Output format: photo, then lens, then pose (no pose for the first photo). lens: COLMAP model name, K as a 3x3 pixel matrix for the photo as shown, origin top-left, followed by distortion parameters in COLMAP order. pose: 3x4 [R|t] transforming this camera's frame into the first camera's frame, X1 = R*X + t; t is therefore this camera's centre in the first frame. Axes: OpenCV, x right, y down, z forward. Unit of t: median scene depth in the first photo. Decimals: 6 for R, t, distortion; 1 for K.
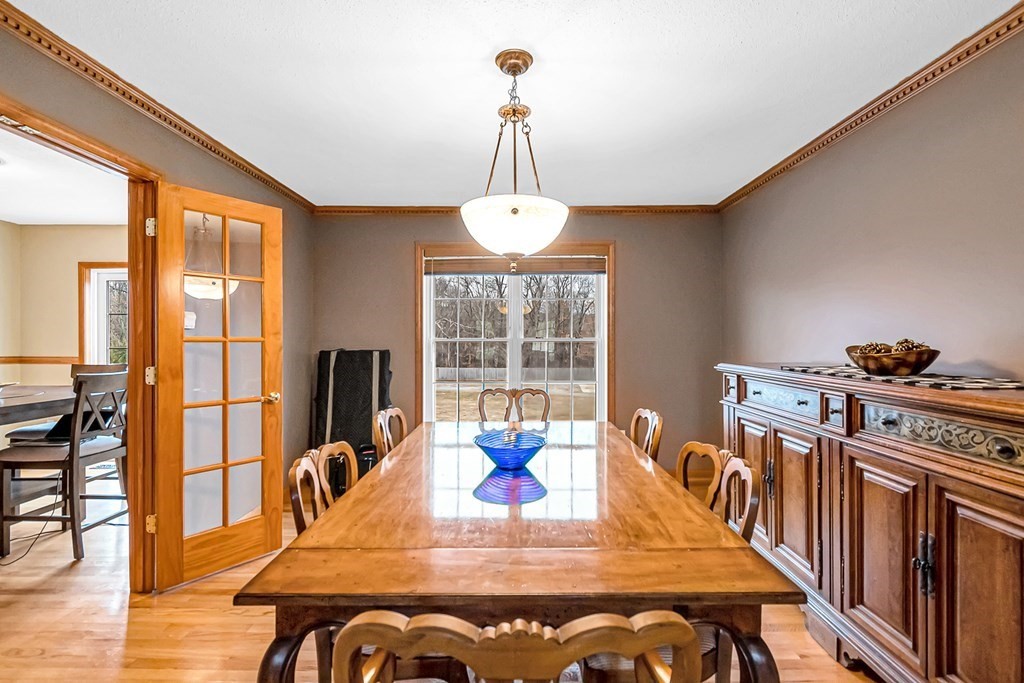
lens RADIAL K [[465.1, 0, 514.5], [0, 465.1, 335.4], [0, 0, 1]] dist [-0.000323, -0.000030]
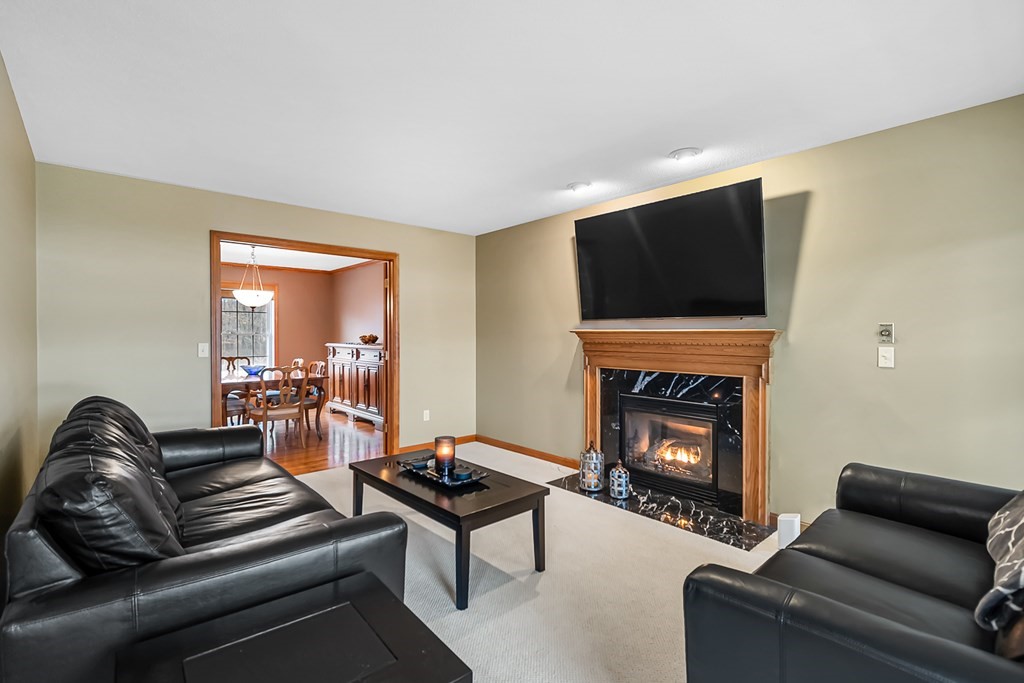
lens RADIAL K [[465.1, 0, 514.5], [0, 465.1, 335.4], [0, 0, 1]] dist [-0.000323, -0.000030]
pose [[0.742150, 0.000153, 0.670234, -0.793183], [-0.006696, 0.999952, 0.007186, -0.013490], [-0.670201, -0.009821, 0.742115, -2.477795]]
